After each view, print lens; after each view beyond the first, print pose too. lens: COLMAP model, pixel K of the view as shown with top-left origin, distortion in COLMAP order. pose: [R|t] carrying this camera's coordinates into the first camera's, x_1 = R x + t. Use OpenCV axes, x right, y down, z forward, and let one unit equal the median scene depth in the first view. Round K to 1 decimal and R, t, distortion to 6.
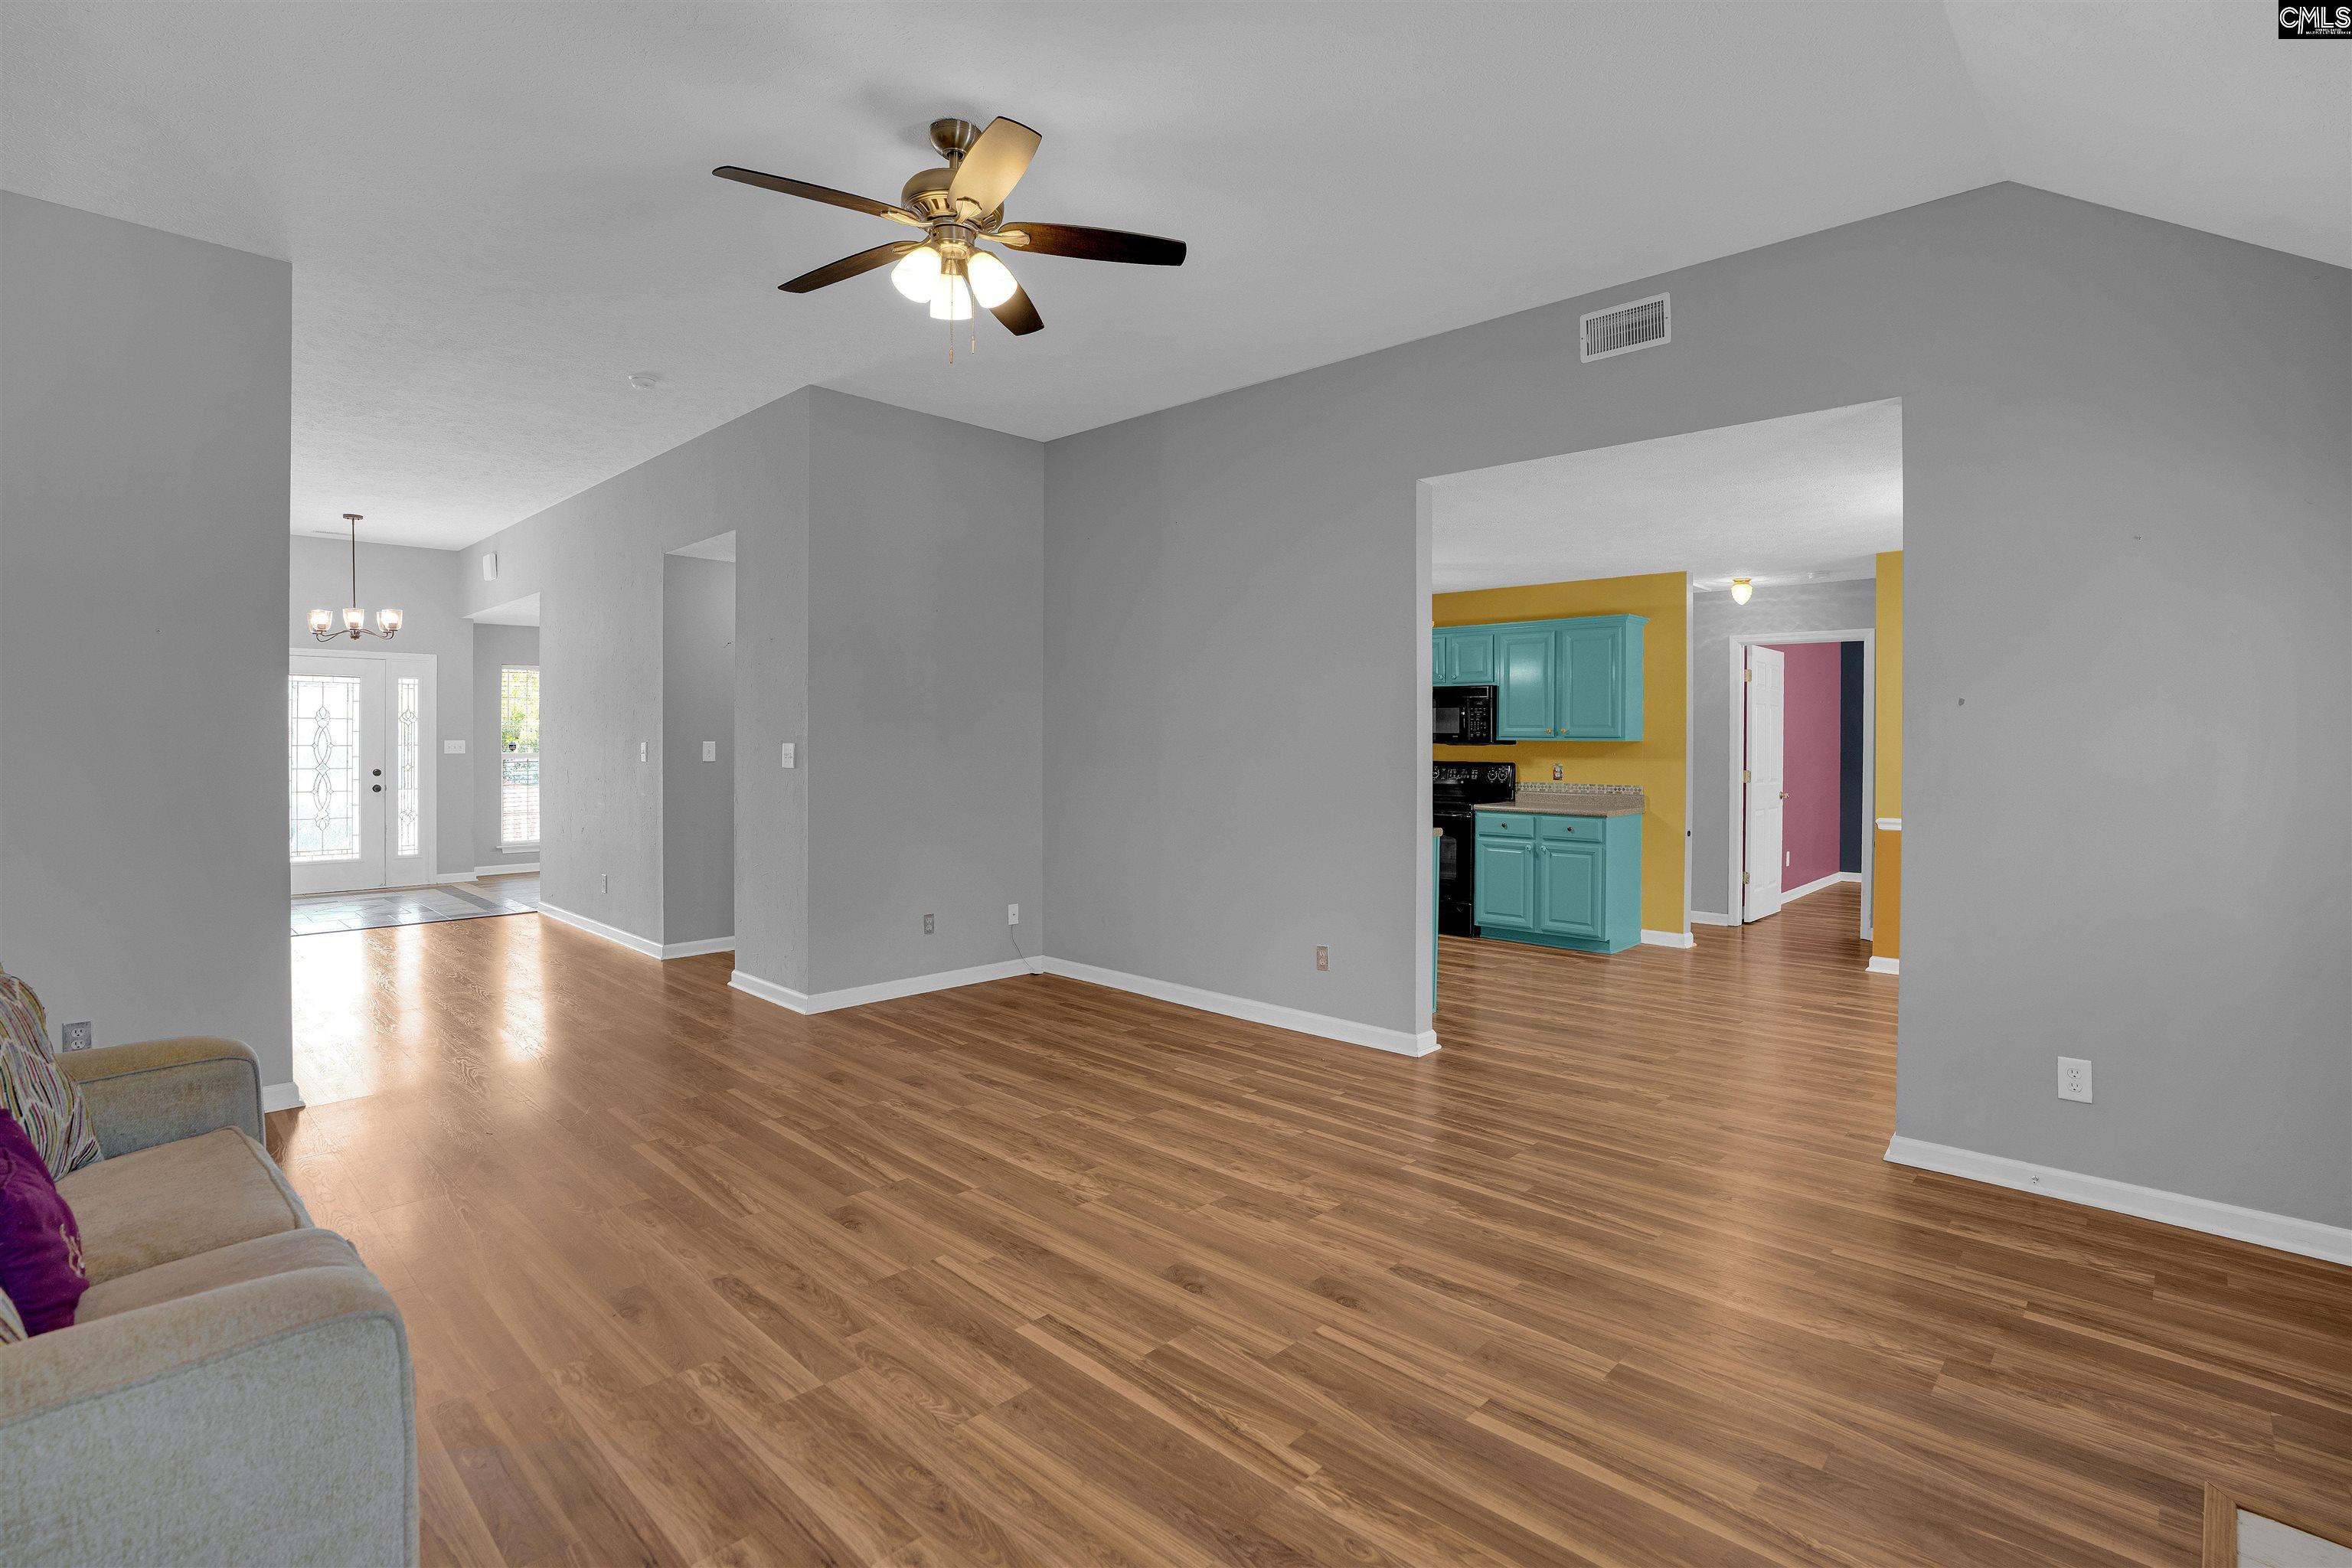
lens RADIAL K [[1117.6, 0, 1188.8], [0, 1117.6, 788.3], [0, 0, 1]] dist [-0.068218, 0.029564]
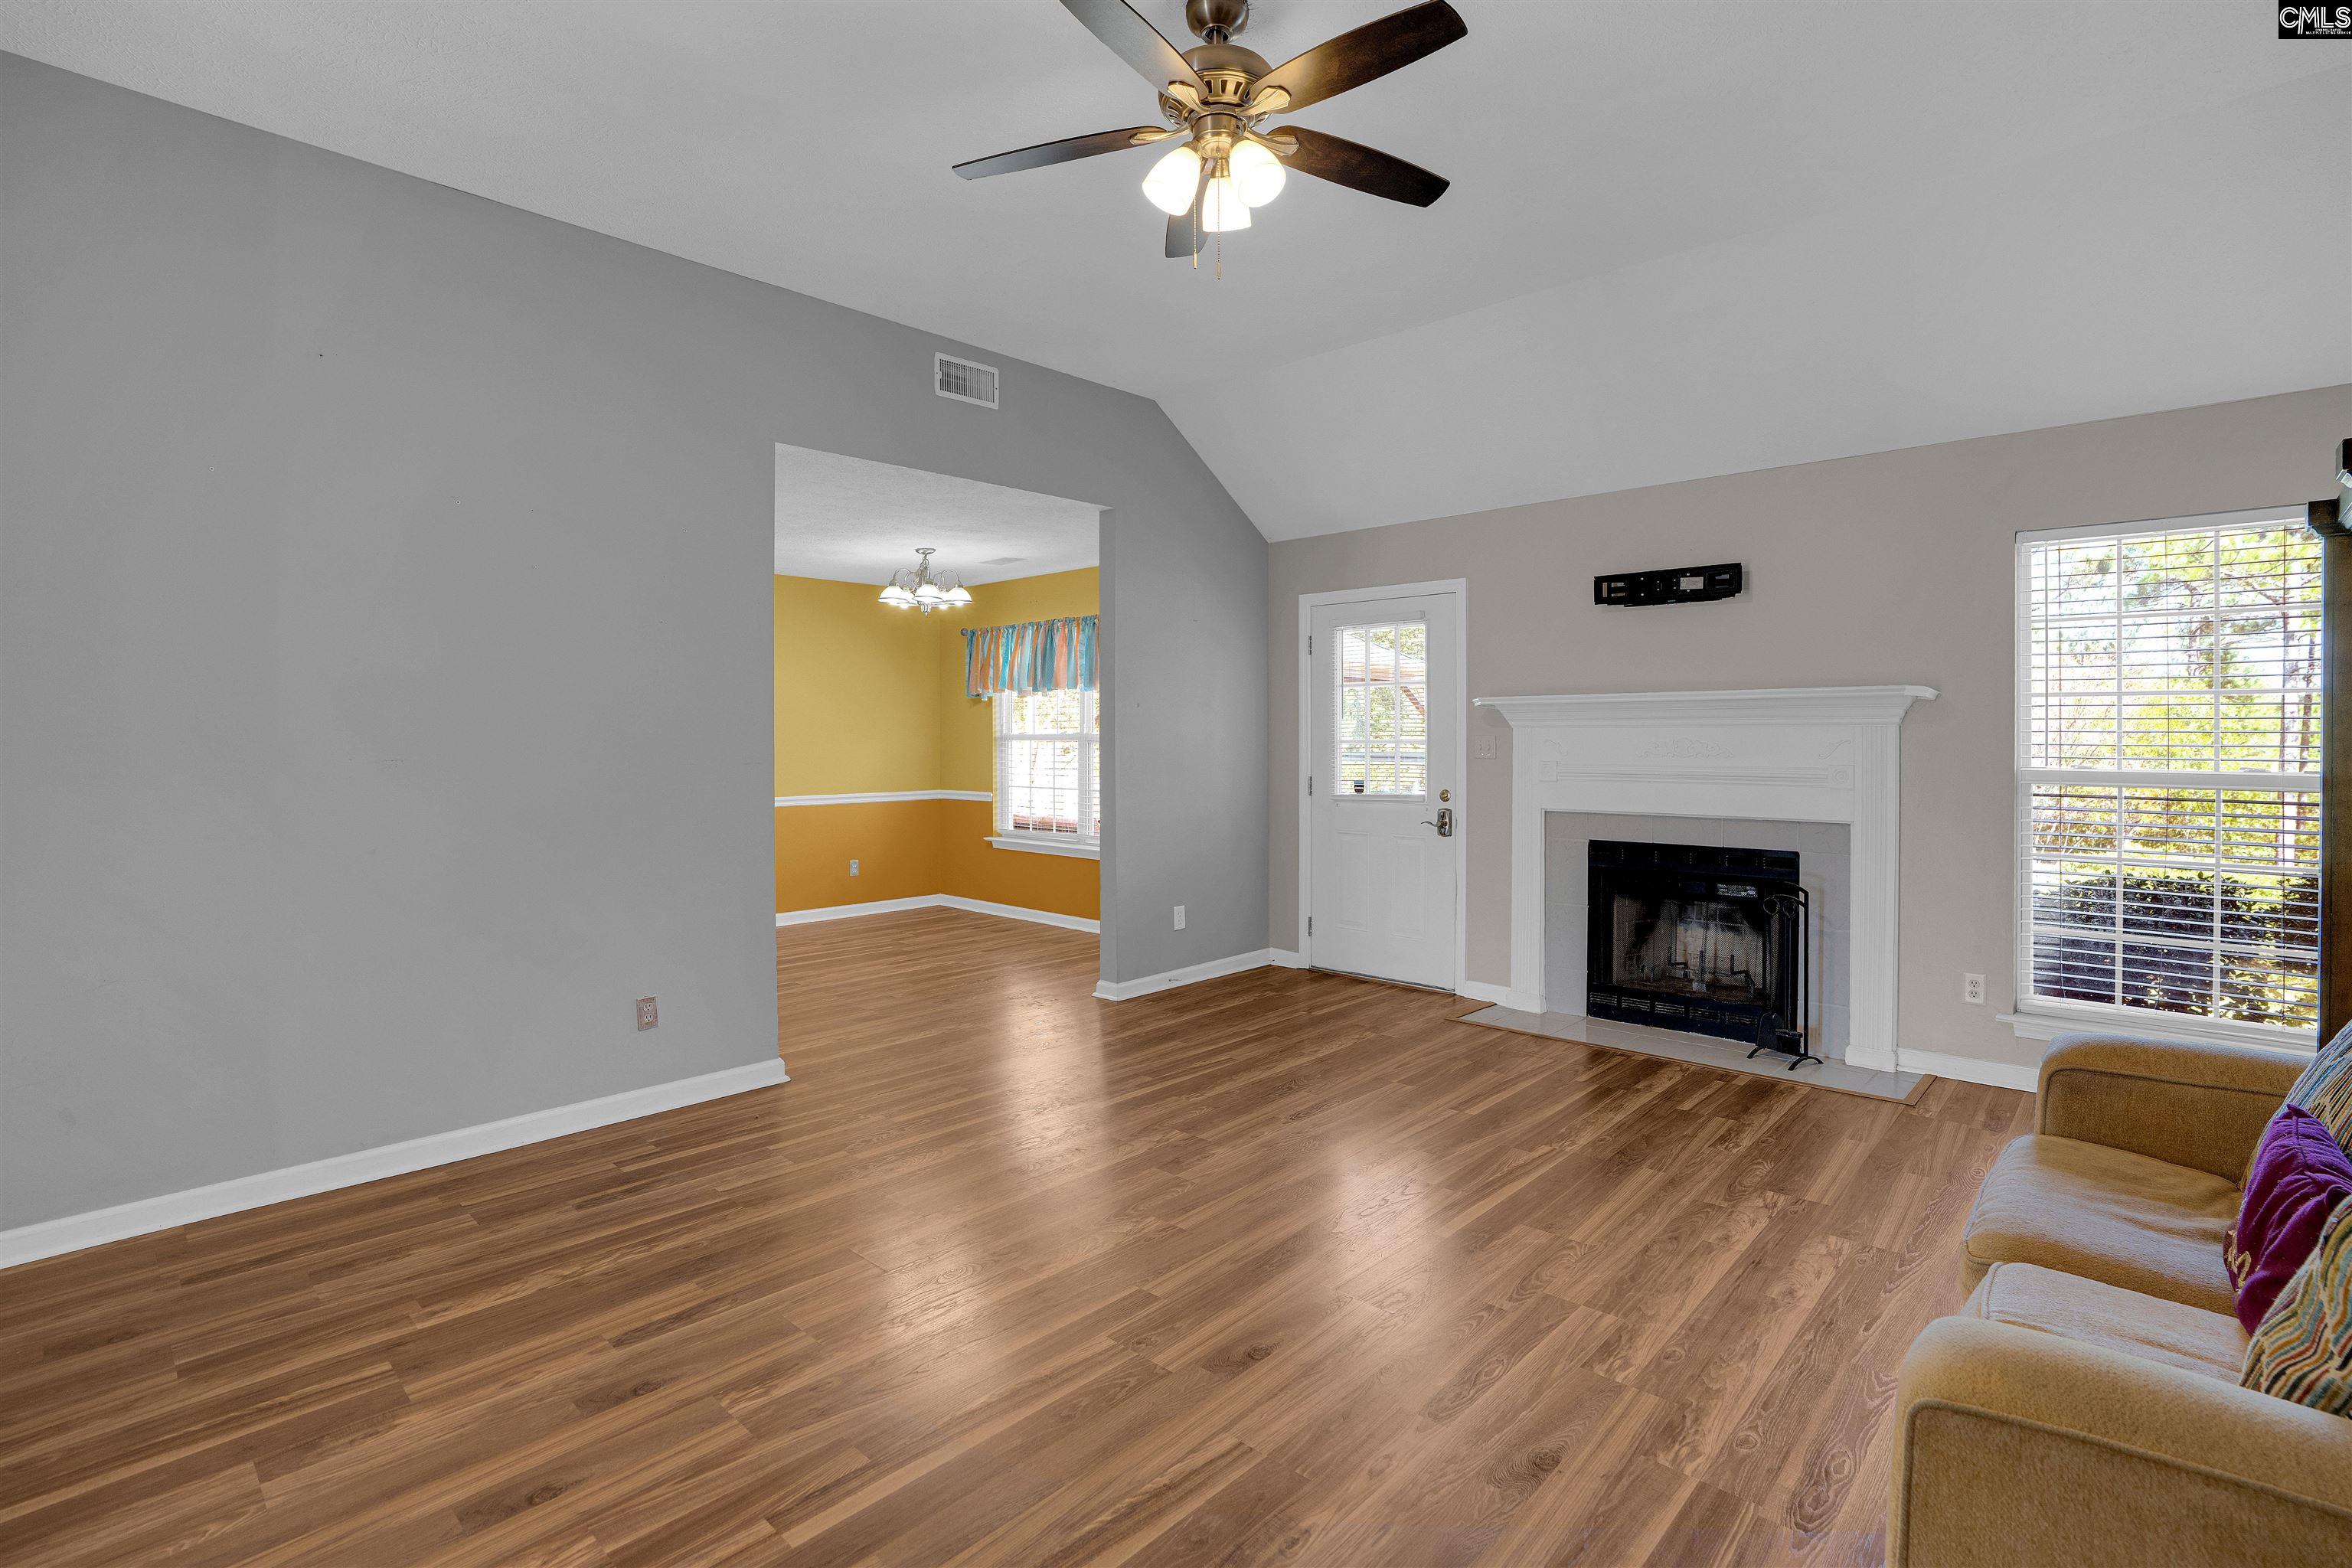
lens RADIAL K [[1117.6, 0, 1188.8], [0, 1117.6, 788.3], [0, 0, 1]] dist [-0.068218, 0.029564]
pose [[-0.025999, -0.048889, 0.998466, -0.758331], [0.045925, 0.997690, 0.050047, -0.027829], [-0.998607, 0.047156, -0.023694, 0.754385]]
